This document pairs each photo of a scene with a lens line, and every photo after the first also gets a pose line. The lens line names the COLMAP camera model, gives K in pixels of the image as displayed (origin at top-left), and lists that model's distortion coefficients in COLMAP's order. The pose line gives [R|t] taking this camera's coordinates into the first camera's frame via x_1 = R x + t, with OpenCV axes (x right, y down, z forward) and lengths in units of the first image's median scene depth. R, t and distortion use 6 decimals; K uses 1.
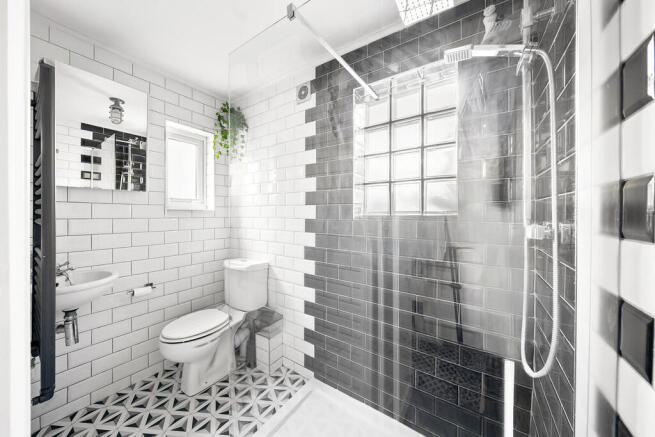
lens RADIAL K [[228.8, 0, 326.4], [0, 228.8, 212.8], [0, 0, 1]] dist [-0.002082, -0.000200]
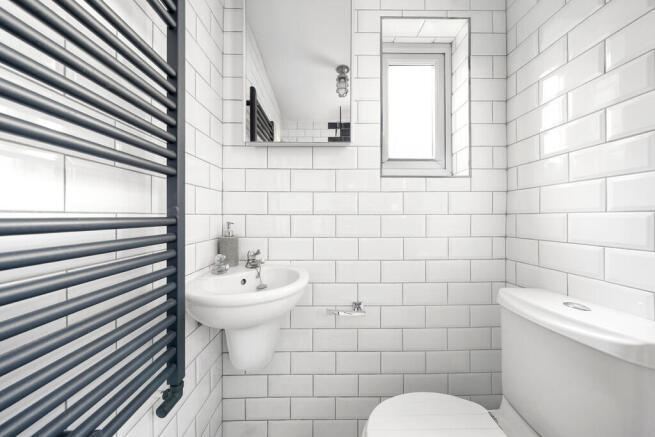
lens RADIAL K [[228.8, 0, 325.1], [0, 228.8, 218.3], [0, 0, 1]] dist [-0.002082, -0.000200]
pose [[0.580491, -0.009704, -0.814209, -0.290515], [0.002231, 0.999944, -0.010327, 0.084541], [0.814264, 0.004179, 0.580480, 0.499510]]
